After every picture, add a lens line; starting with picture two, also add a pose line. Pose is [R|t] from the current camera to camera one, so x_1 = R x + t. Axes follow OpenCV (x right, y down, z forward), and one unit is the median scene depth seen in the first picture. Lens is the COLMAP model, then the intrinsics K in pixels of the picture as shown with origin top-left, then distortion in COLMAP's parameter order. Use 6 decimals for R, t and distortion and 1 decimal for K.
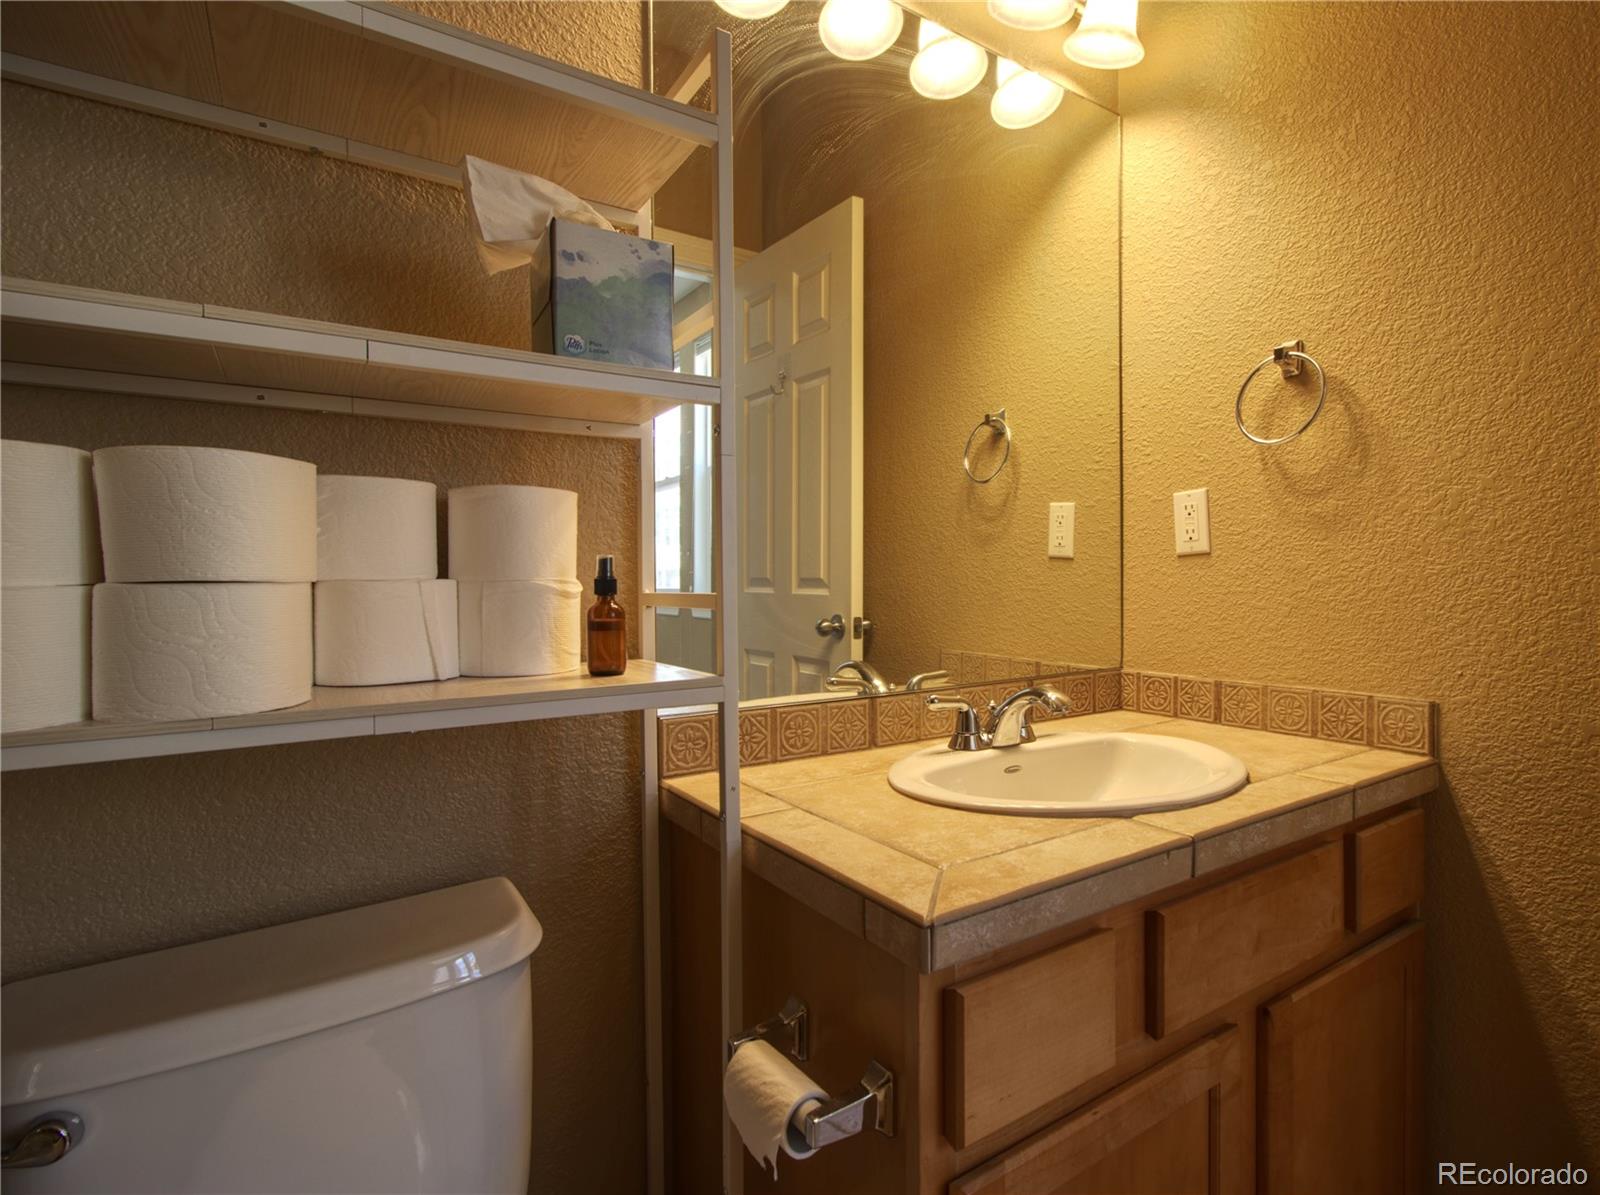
lens RADIAL K [[833.2, 0, 800.0], [0, 833.2, 597.5], [0, 0, 1]] dist [-0.011526, 0.000064]
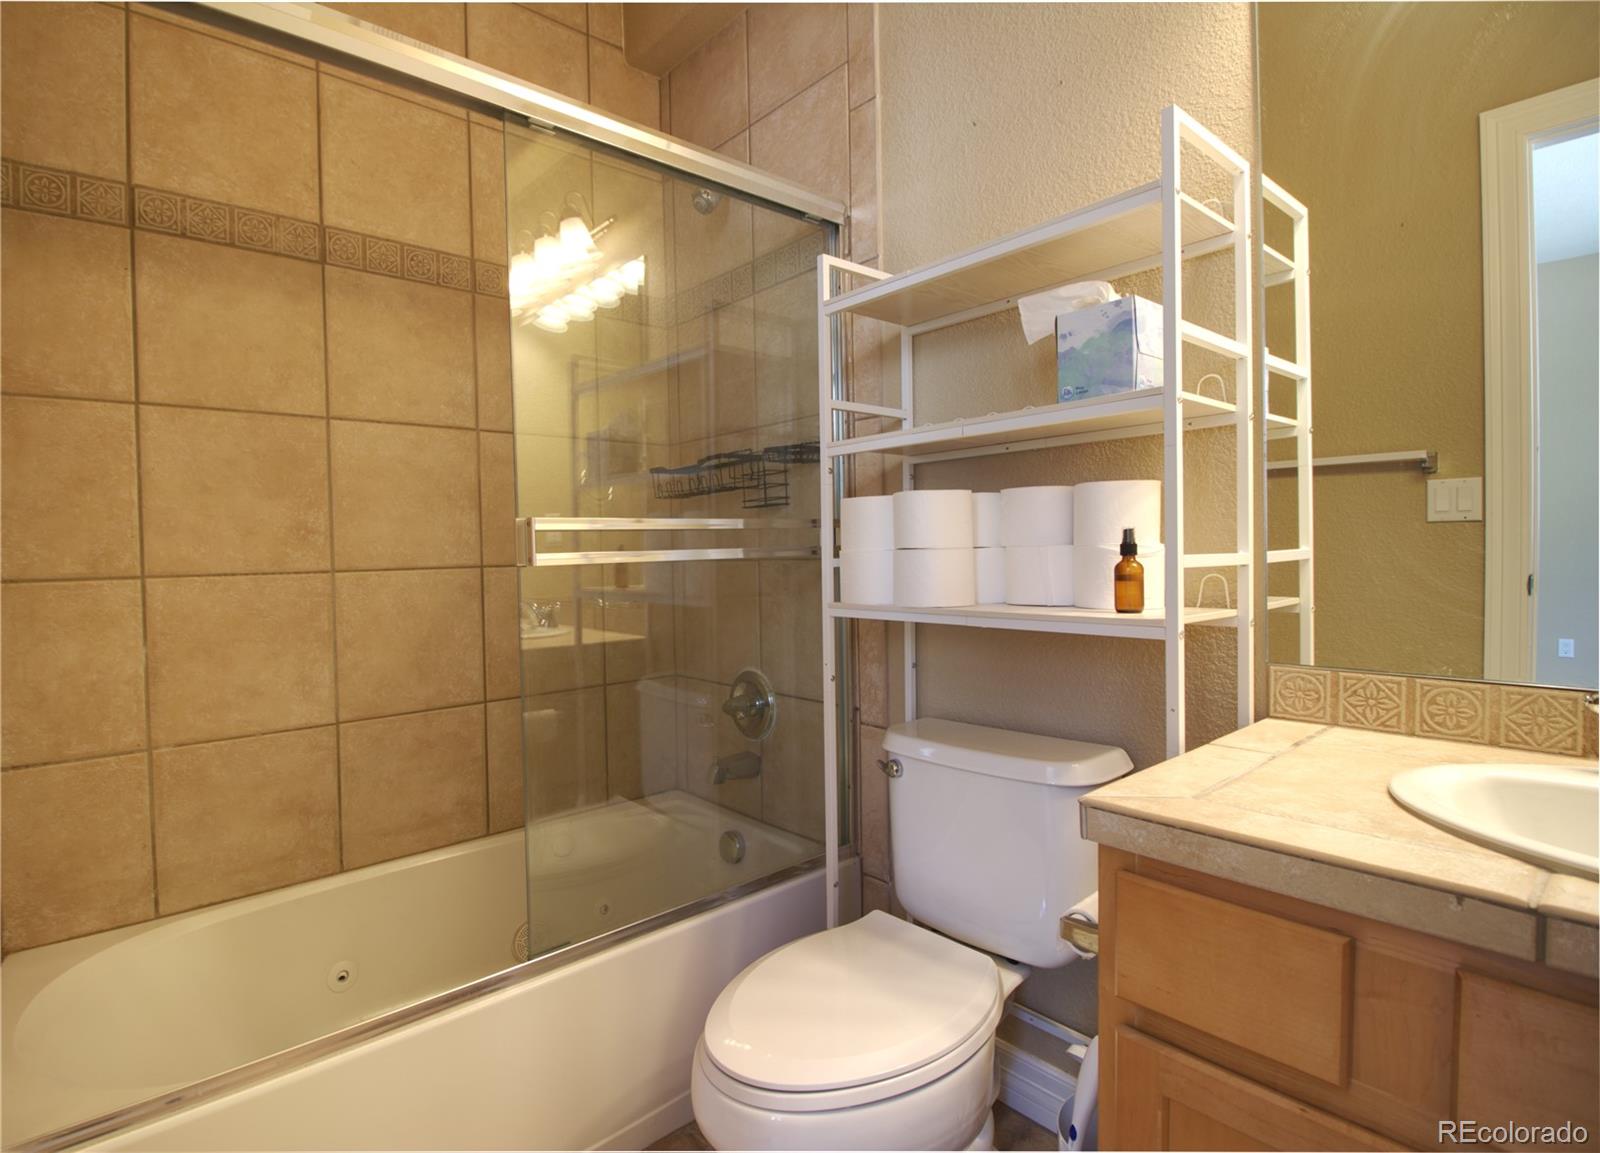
lens RADIAL K [[805.3, 0, 800.0], [0, 805.3, 576.5], [0, 0, 1]] dist [-0.001141, -0.000082]
pose [[0.124960, 0.031075, -0.991675, 1.019701], [0.000318, 0.999508, 0.031360, -0.010096], [0.992162, -0.004234, 0.124889, 0.283830]]
